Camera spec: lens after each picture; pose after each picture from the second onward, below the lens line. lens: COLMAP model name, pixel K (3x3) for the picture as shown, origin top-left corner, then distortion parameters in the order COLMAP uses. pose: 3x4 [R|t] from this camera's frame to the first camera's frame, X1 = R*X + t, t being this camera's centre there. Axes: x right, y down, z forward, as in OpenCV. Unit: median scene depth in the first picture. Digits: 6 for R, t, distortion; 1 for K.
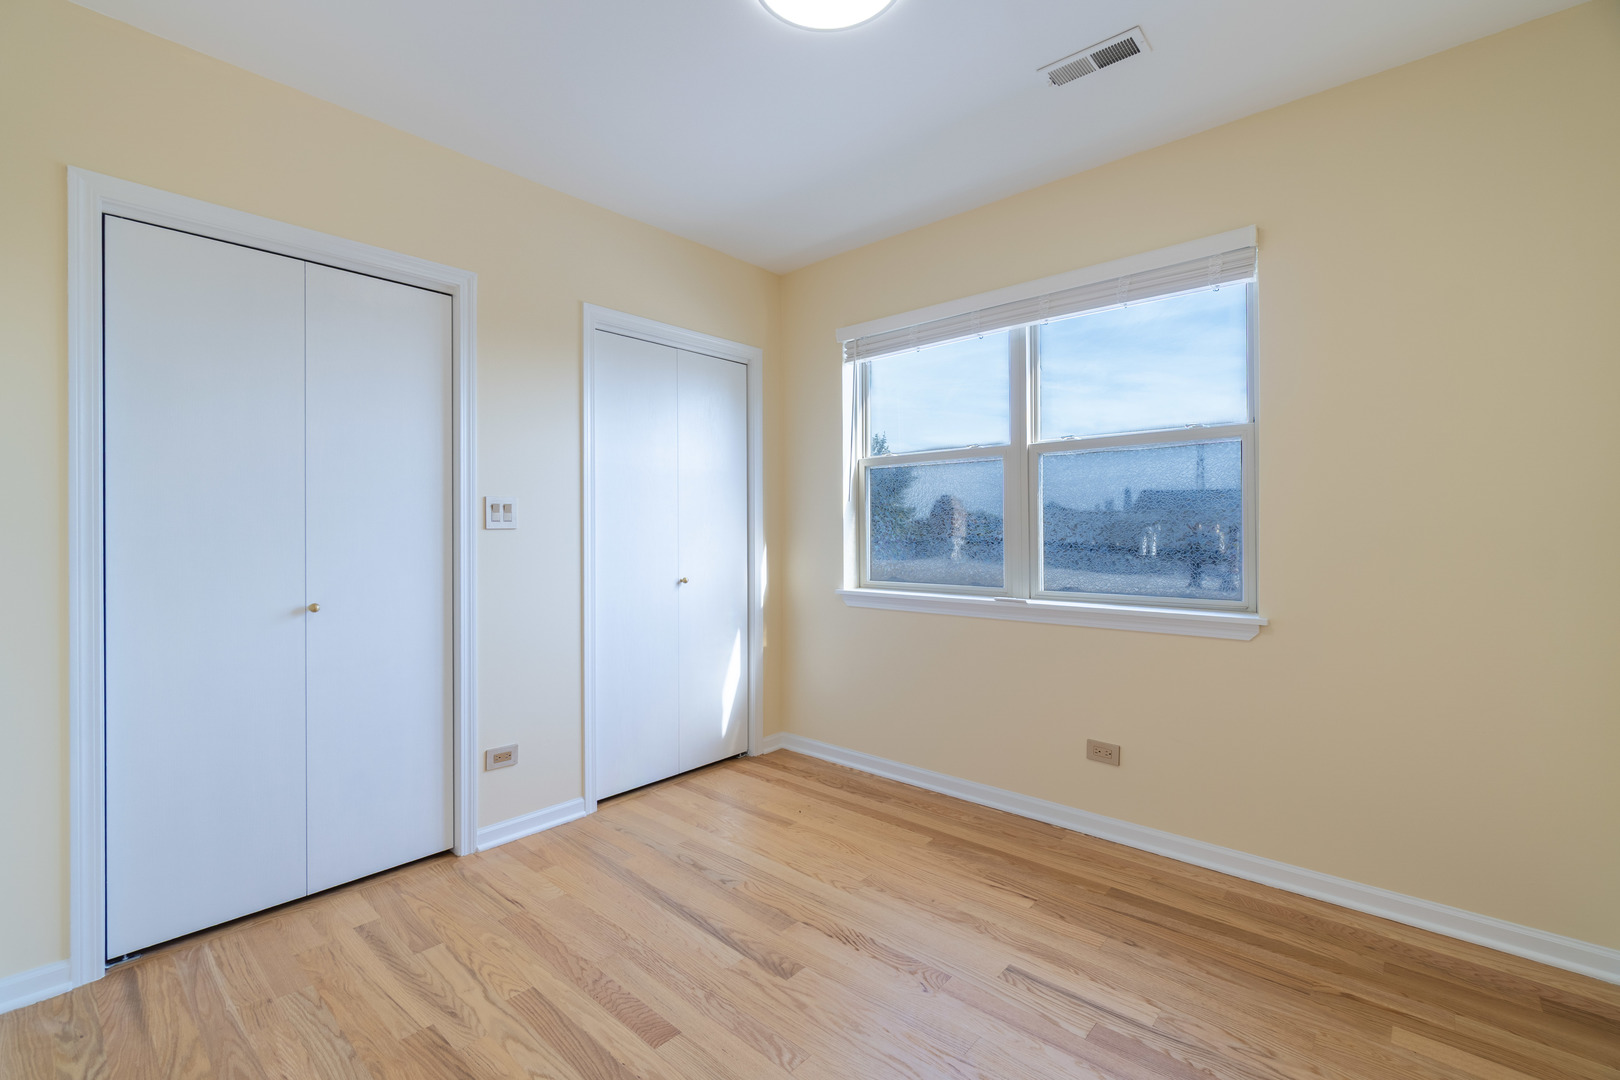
lens RADIAL K [[707.9, 0, 795.4], [0, 707.9, 529.7], [0, 0, 1]] dist [-0.003722, 0.000704]
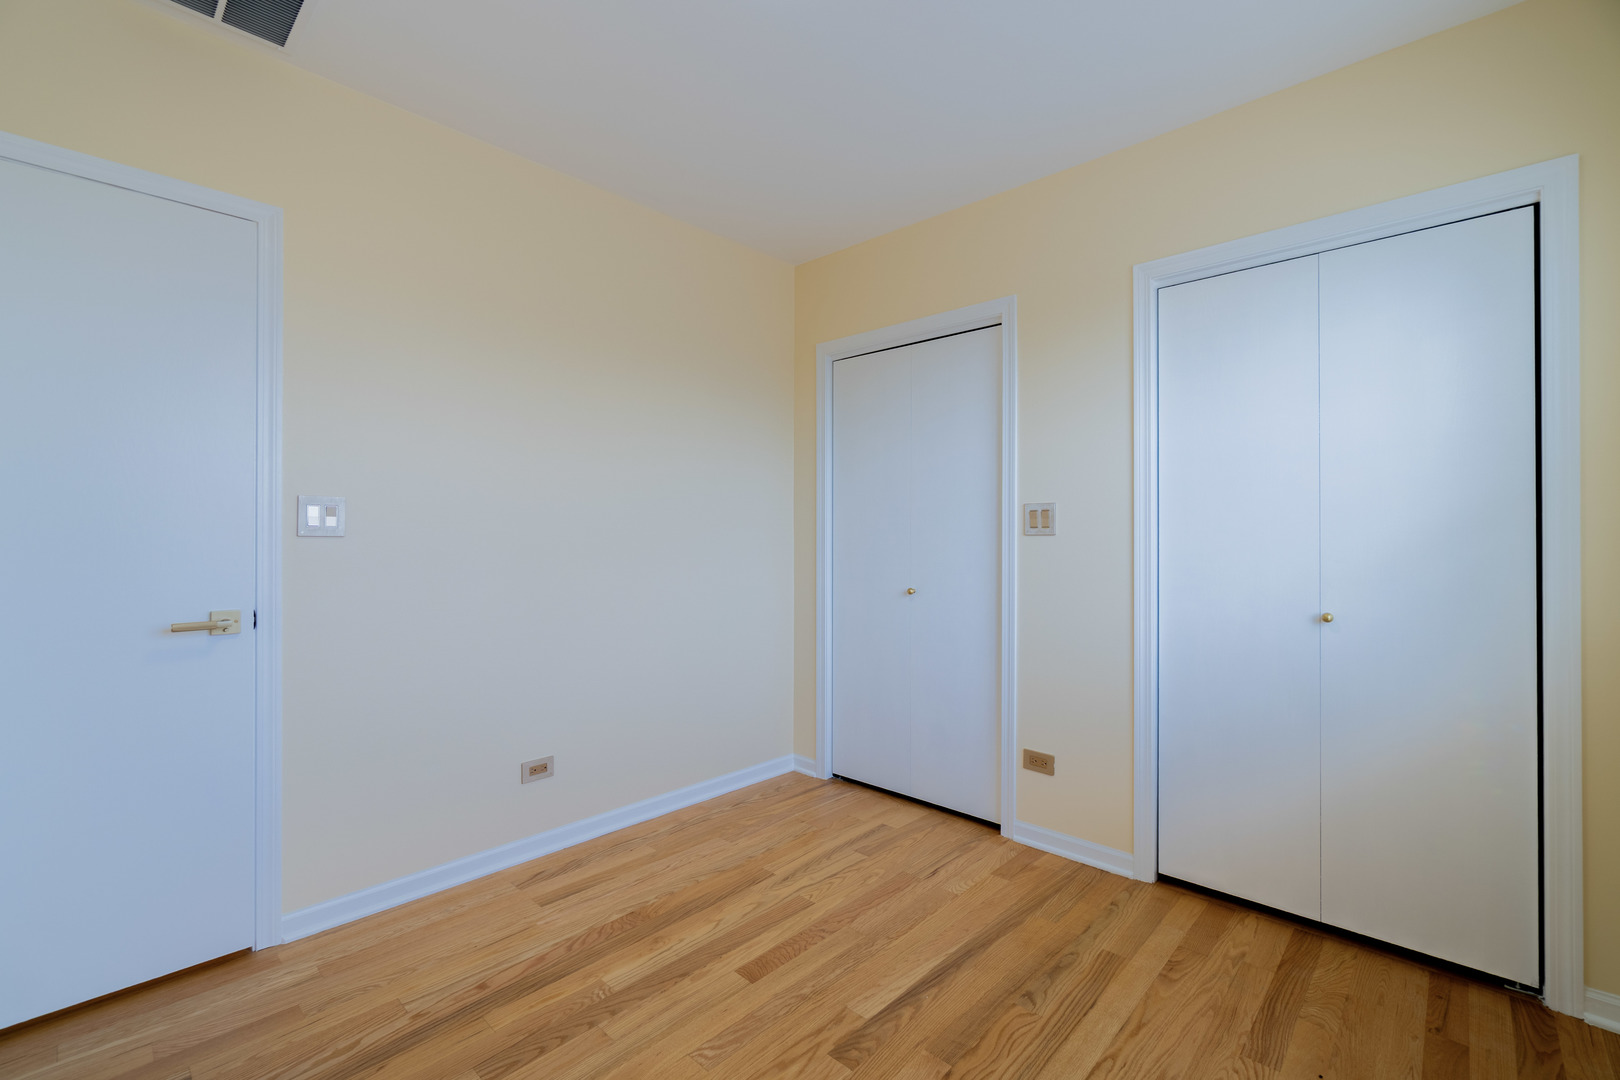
lens RADIAL K [[707.9, 0, 803.0], [0, 707.9, 534.3], [0, 0, 1]] dist [-0.003722, 0.000704]
pose [[-0.018724, -0.000713, -0.999824, 0.780226], [-0.009364, 0.999956, -0.000538, 0.004102], [0.999781, 0.009352, -0.018730, 0.899822]]
